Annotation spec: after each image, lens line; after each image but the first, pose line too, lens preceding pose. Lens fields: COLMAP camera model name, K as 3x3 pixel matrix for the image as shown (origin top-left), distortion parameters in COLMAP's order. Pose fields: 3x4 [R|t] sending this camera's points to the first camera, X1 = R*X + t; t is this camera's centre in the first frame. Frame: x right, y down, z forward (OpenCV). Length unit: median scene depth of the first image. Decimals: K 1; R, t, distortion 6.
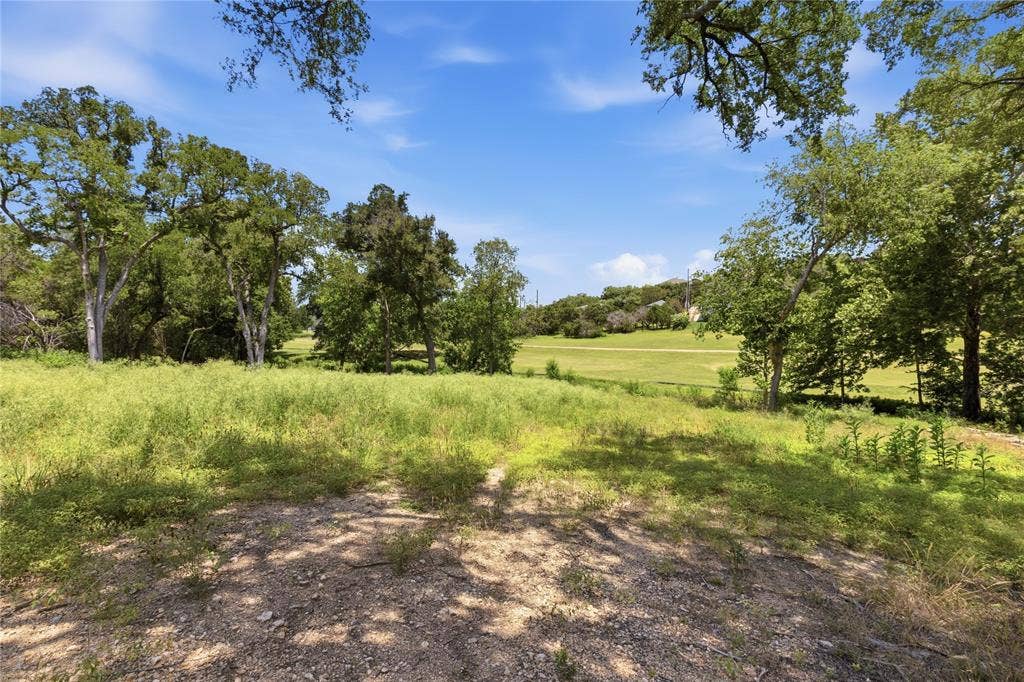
lens RADIAL K [[470.7, 0, 512.0], [0, 470.7, 341.0], [0, 0, 1]] dist [0.001806, 0.000147]
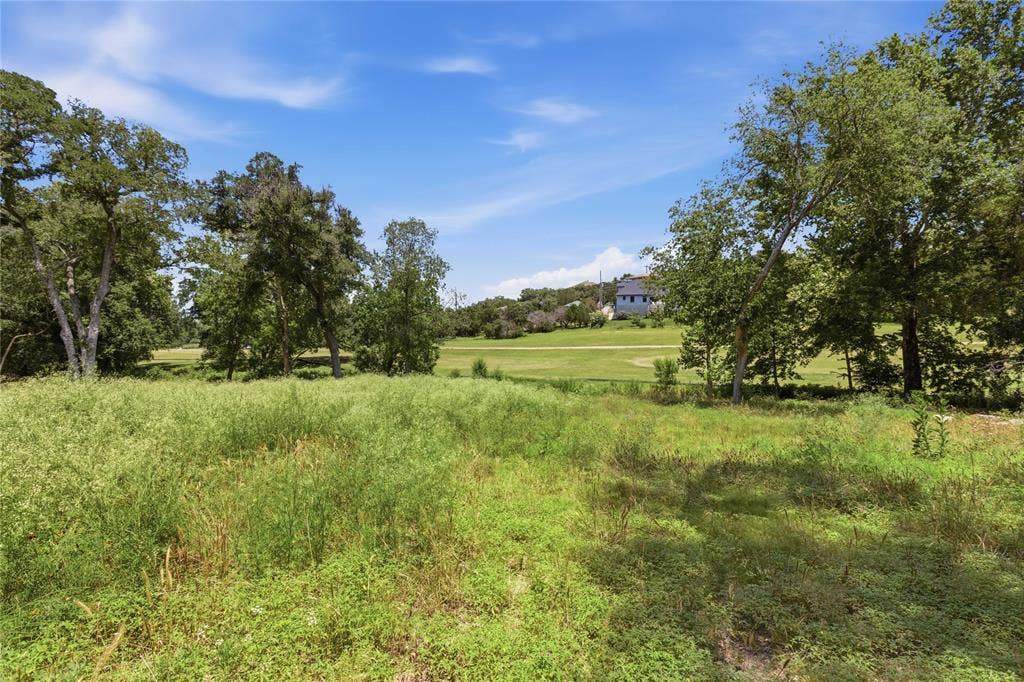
lens RADIAL K [[446.8, 0, 512.0], [0, 446.8, 341.0], [0, 0, 1]] dist [-0.001770, -0.000758]
pose [[0.983644, -0.026586, 0.178149, -0.001925], [0.028478, 0.999562, -0.008074, 0.015709], [-0.177856, 0.013016, 0.983970, 0.161284]]
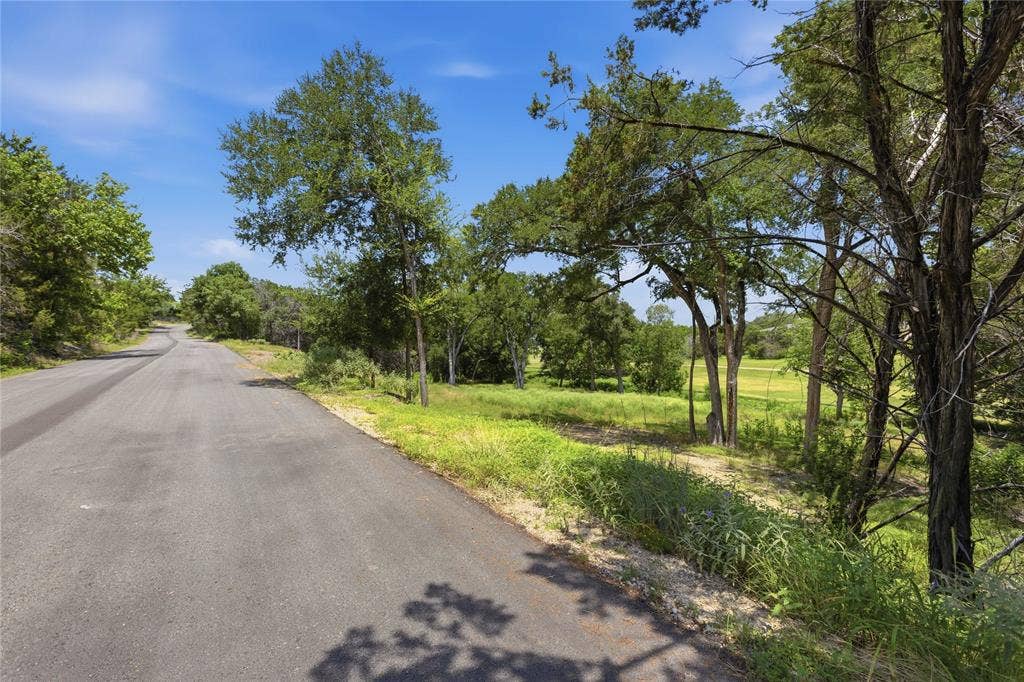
lens RADIAL K [[470.7, 0, 512.0], [0, 470.7, 341.0], [0, 0, 1]] dist [0.001806, 0.000147]
pose [[0.909874, -0.017133, -0.414531, 0.152626], [0.007581, 0.999667, -0.024679, -0.059958], [0.414815, 0.019313, 0.909701, -0.564096]]
